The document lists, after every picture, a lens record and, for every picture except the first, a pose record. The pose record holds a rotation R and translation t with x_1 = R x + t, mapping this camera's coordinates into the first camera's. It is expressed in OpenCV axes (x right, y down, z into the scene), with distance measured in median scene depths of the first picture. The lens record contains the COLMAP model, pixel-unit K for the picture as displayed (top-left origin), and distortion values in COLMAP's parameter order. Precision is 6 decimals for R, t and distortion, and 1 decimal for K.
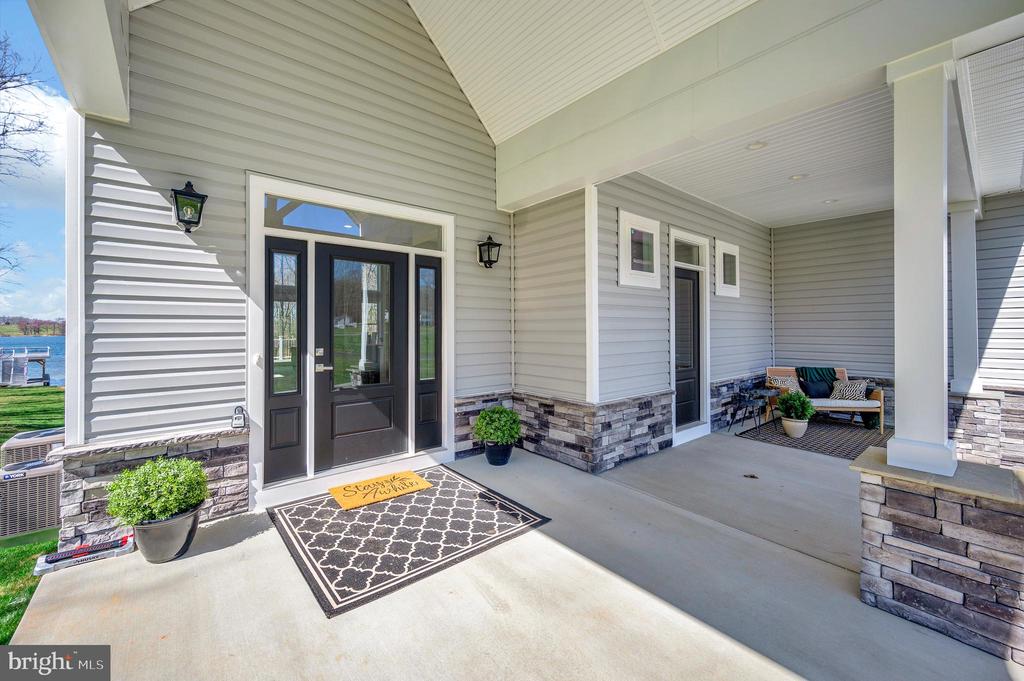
lens RADIAL K [[409.2, 0, 511.0], [0, 409.2, 315.6], [0, 0, 1]] dist [0.000474, -0.000070]
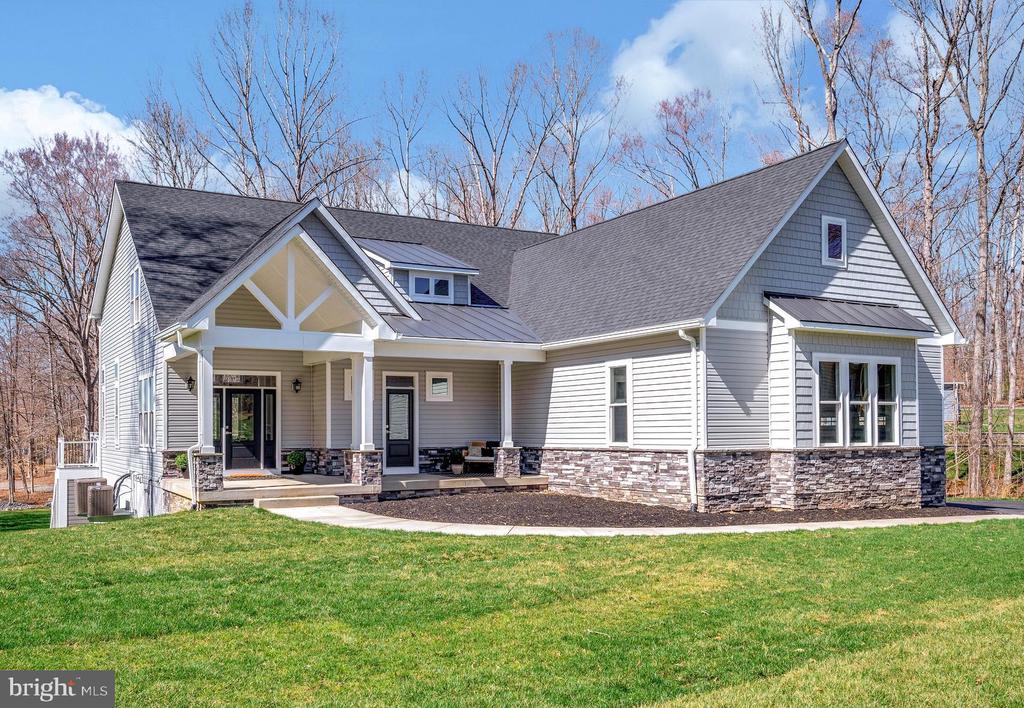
lens RADIAL K [[930.4, 0, 515.0], [0, 930.4, 358.3], [0, 0, 1]] dist [-0.000095, 0.004571]
pose [[0.985271, -0.017396, -0.170114, 2.188965], [0.010322, 0.999048, -0.042379, -0.079988], [0.170690, 0.039999, 0.984513, -4.224818]]
